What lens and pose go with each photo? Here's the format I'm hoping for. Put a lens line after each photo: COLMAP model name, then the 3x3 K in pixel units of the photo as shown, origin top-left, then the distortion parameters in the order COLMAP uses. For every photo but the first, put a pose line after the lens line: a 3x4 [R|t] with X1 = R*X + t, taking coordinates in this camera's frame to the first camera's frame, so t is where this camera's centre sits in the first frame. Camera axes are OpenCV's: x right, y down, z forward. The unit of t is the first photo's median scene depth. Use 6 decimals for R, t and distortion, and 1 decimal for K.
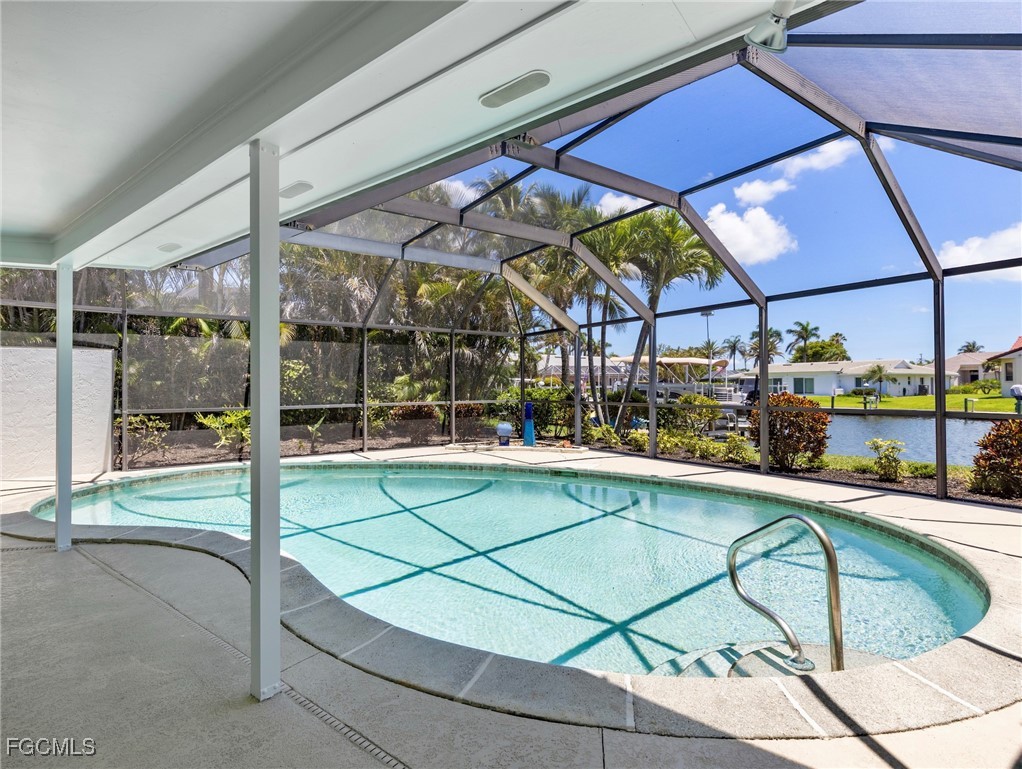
lens RADIAL K [[514.7, 0, 516.1], [0, 514.7, 384.9], [0, 0, 1]] dist [0.003403, -0.000331]
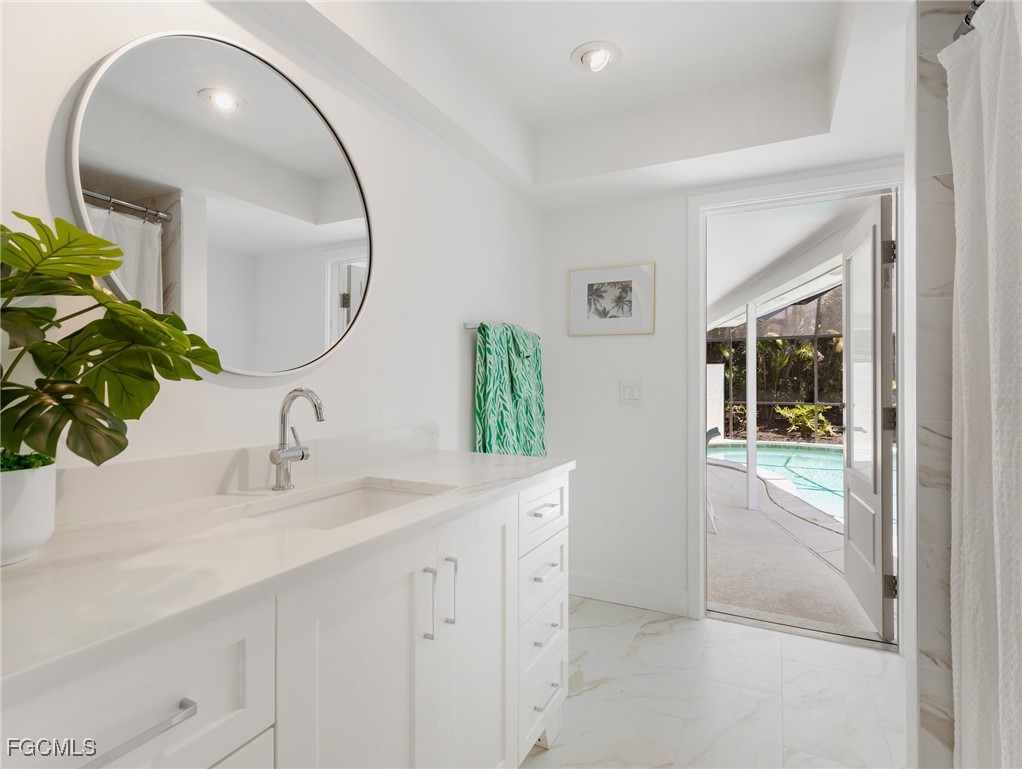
lens RADIAL K [[514.7, 0, 516.1], [0, 514.7, 384.9], [0, 0, 1]] dist [0.003403, -0.000331]
pose [[0.494093, 0.031361, -0.868843, 0.302436], [0.006277, 0.999194, 0.039636, -0.075071], [0.869386, -0.025038, 0.493498, -0.373309]]
